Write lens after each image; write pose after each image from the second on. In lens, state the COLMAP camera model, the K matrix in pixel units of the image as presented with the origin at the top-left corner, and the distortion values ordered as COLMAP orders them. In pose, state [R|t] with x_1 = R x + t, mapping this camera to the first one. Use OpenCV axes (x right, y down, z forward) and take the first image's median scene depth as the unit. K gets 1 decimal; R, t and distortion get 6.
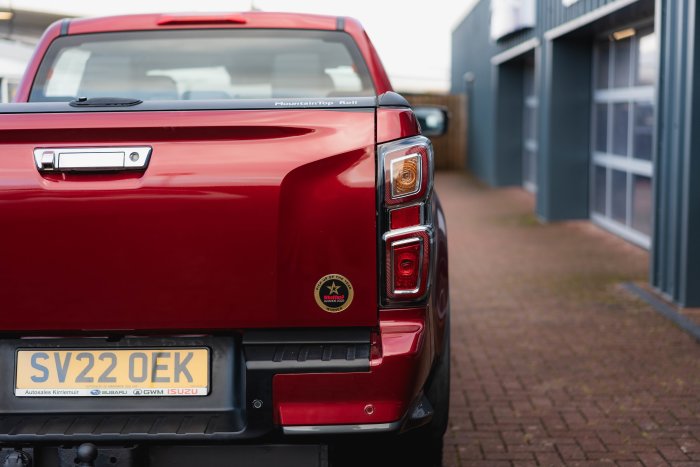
lens RADIAL K [[1104.7, 0, 350.0], [0, 1104.7, 233.5], [0, 0, 1]] dist [0.020662, -0.044977]
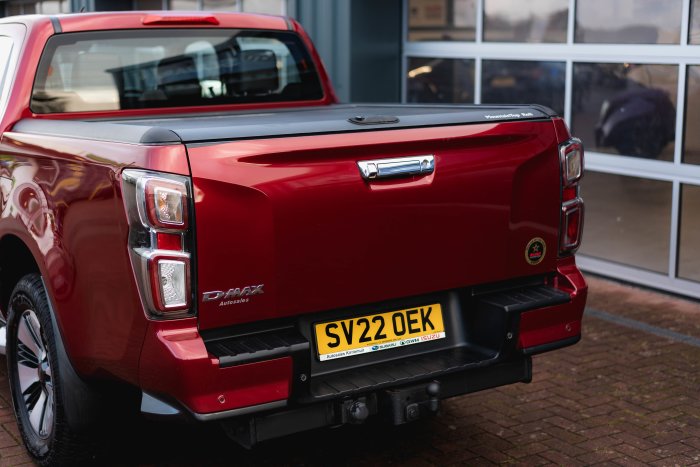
lens RADIAL K [[1104.7, 0, 350.0], [0, 1104.7, 233.5], [0, 0, 1]] dist [0.020662, -0.044977]
pose [[0.824499, -0.096248, 0.557618, -0.943324], [0.058224, 0.994628, 0.085587, -0.097569], [-0.562860, -0.038099, 0.825674, -0.029942]]
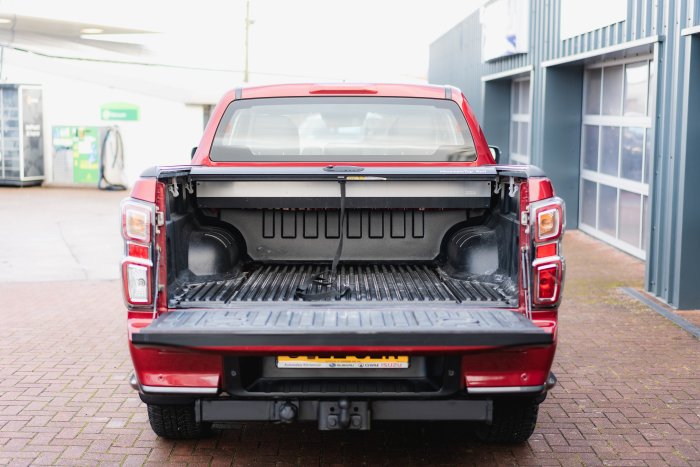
lens RADIAL K [[1104.7, 0, 350.0], [0, 1104.7, 233.5], [0, 0, 1]] dist [0.020662, -0.044977]
pose [[0.999090, 0.010701, 0.041277, -0.267542], [-0.010813, 0.999938, 0.002486, -0.036914], [-0.041248, -0.002930, 0.999145, -0.477886]]
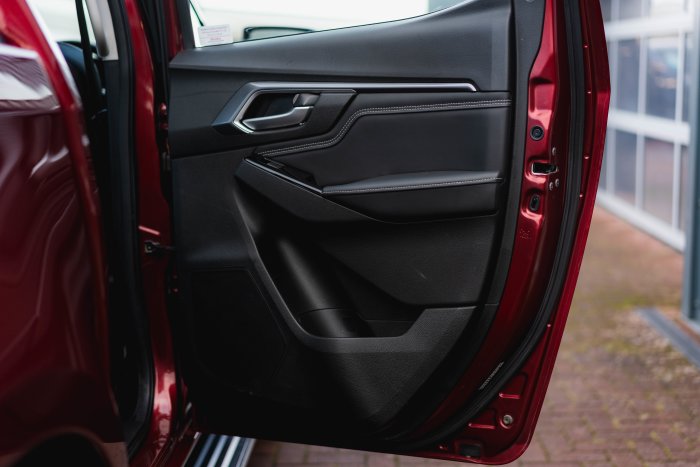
lens RADIAL K [[1091.4, 0, 350.0], [0, 1091.4, 233.5], [0, 0, 1]] dist [-0.062944, -0.112395]
pose [[0.999974, 0.002532, 0.006702, 0.213485], [-0.002813, 0.999100, 0.042314, -0.076950], [-0.006589, -0.042332, 0.999082, 1.085730]]
